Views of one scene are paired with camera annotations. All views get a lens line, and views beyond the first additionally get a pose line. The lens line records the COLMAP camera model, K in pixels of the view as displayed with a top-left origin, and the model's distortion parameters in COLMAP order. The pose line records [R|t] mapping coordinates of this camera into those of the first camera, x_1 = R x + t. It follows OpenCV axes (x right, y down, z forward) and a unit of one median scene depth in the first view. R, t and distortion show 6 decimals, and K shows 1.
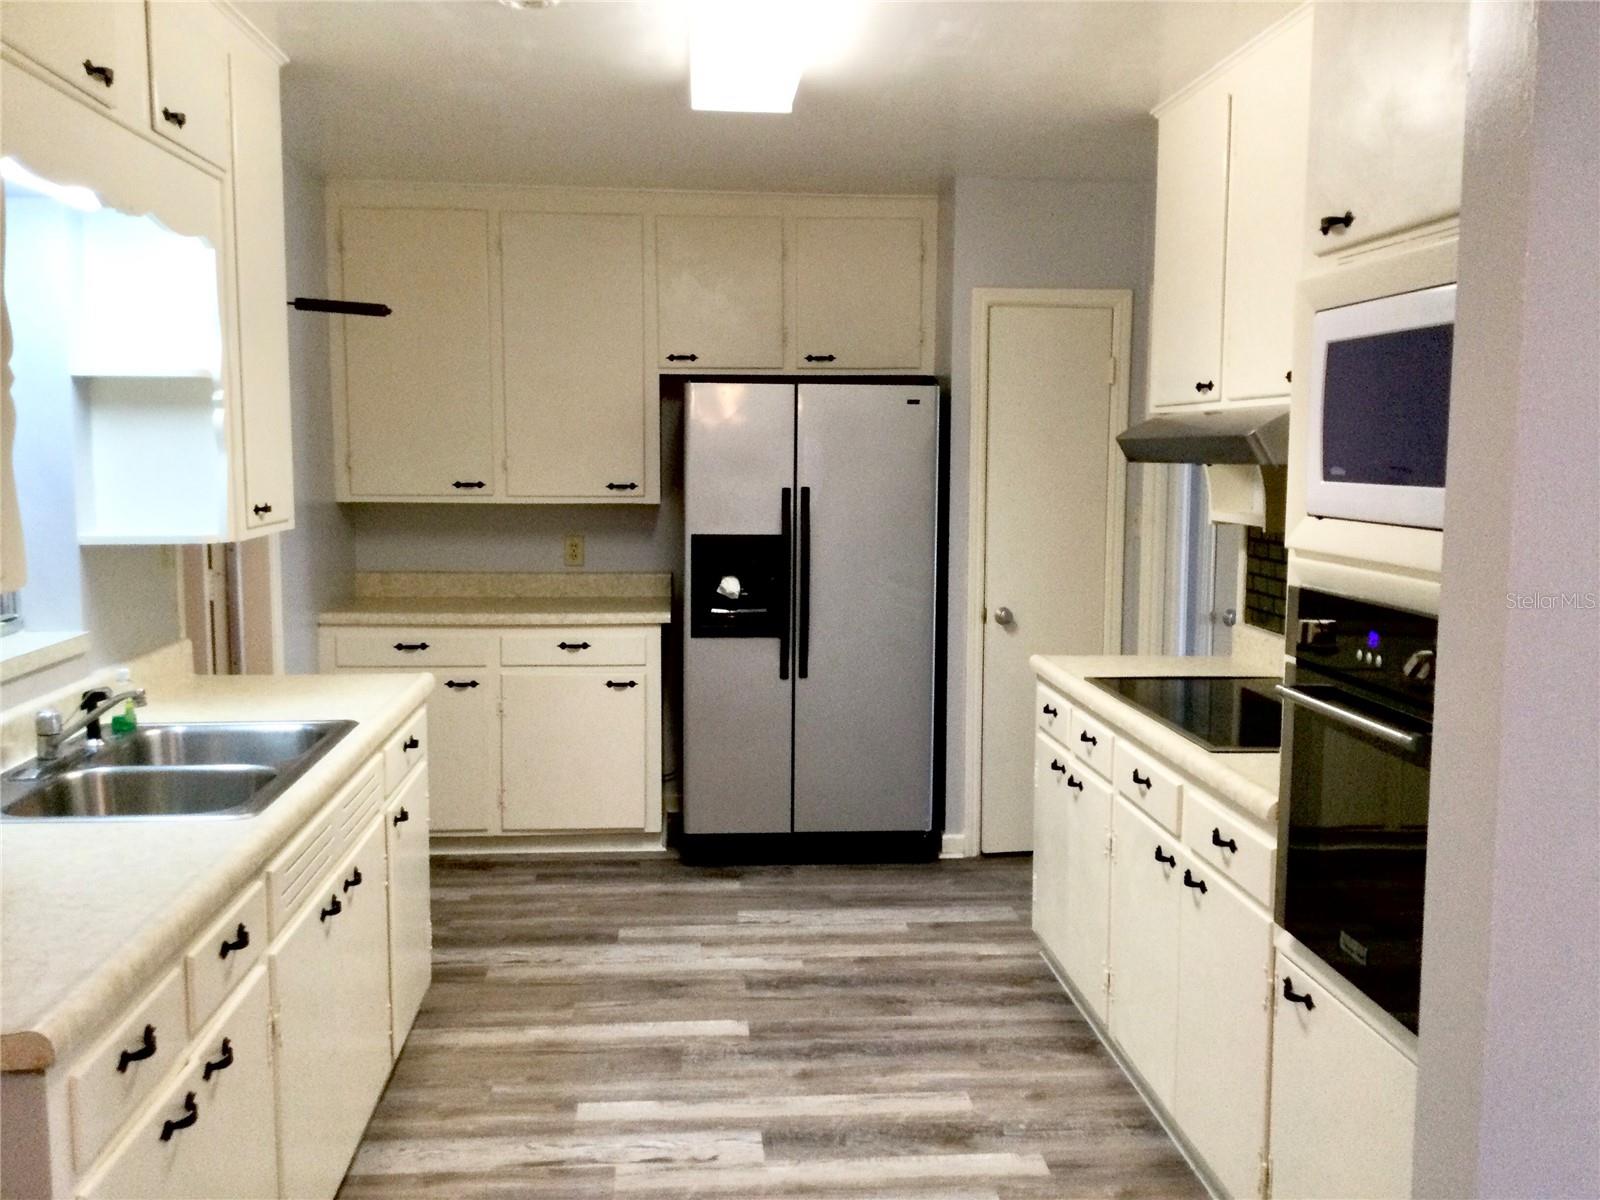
lens RADIAL K [[1472.5, 0, 805.5], [0, 1472.5, 590.2], [0, 0, 1]] dist [0.051804, 0.000000]
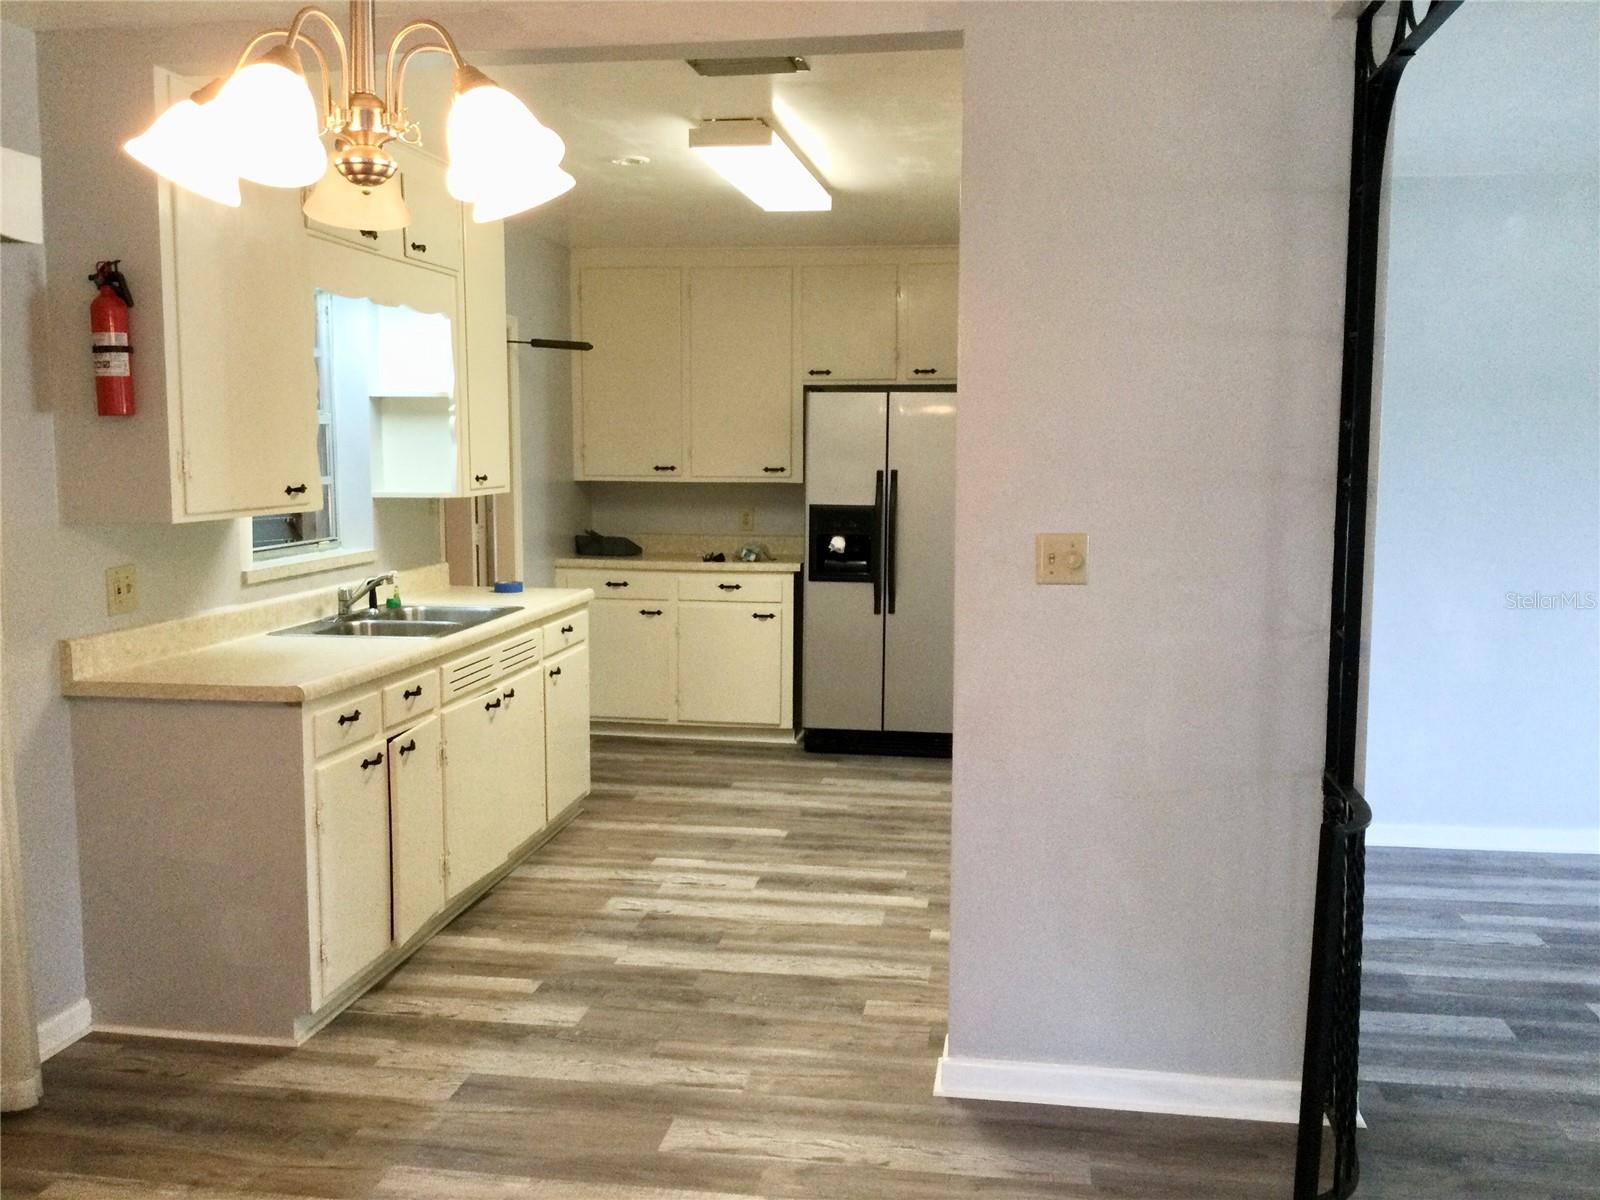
lens RADIAL K [[1472.5, 0, 799.2], [0, 1472.5, 608.1], [0, 0, 1]] dist [0.051804, 0.000000]
pose [[0.971342, 0.025451, -0.236320, 0.300926], [-0.022250, 0.999621, 0.016201, 0.045134], [0.236643, -0.010478, 0.971540, -0.404556]]
